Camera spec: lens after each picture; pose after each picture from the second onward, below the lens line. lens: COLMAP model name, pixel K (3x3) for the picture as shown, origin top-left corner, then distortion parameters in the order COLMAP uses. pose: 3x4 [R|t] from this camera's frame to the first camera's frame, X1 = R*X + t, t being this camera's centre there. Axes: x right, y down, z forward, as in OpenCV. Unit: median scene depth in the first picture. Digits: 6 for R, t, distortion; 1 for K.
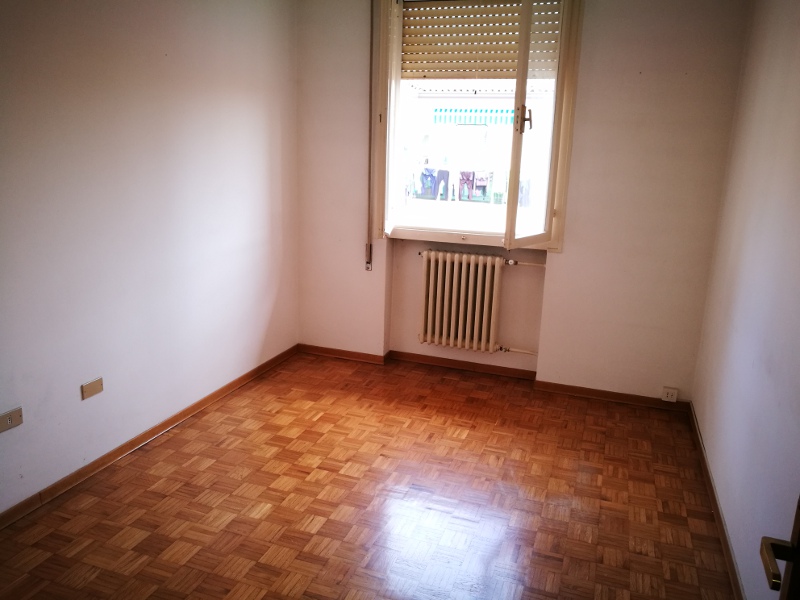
lens RADIAL K [[627.3, 0, 399.6], [0, 627.3, 300.7], [0, 0, 1]] dist [0.007940, 0.028008]
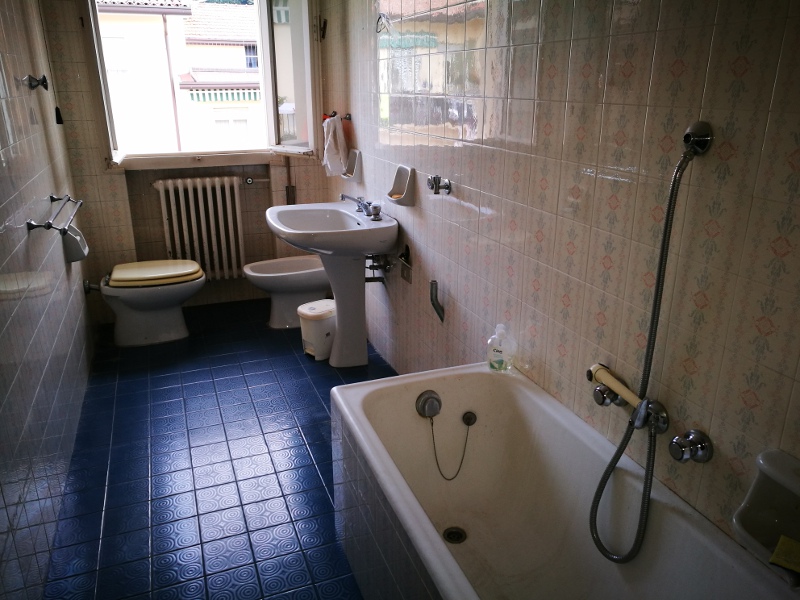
lens RADIAL K [[627.3, 0, 400.4], [0, 627.3, 298.9], [0, 0, 1]] dist [0.007940, 0.028008]
pose [[0.763001, -0.250269, 0.595983, -0.329059], [0.174587, 0.967529, 0.182778, -0.025943], [-0.622374, -0.035409, 0.781919, 0.130006]]
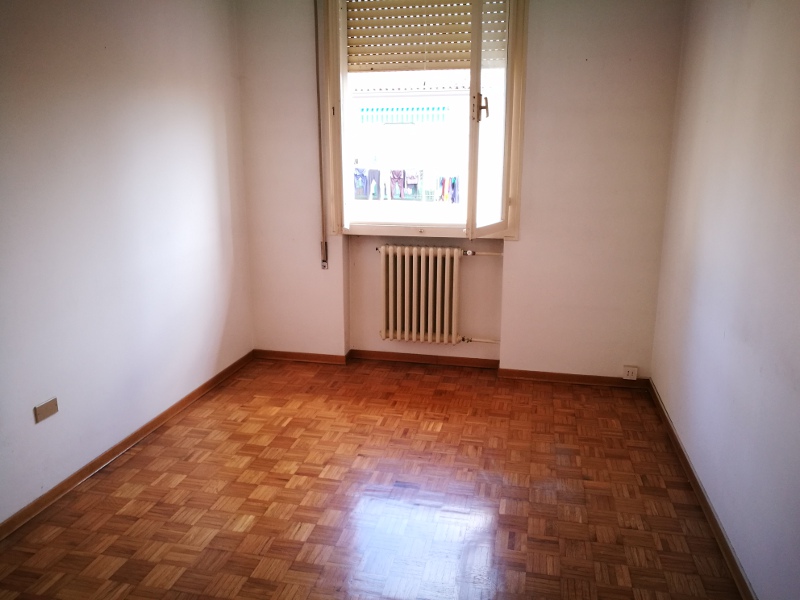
lens RADIAL K [[627.3, 0, 400.7], [0, 627.3, 299.3], [0, 0, 1]] dist [0.007940, 0.028008]
pose [[0.992374, -0.060688, 0.107285, -0.053669], [0.061111, 0.998131, -0.000656, 0.008649], [-0.107045, 0.007208, 0.994228, 0.021835]]
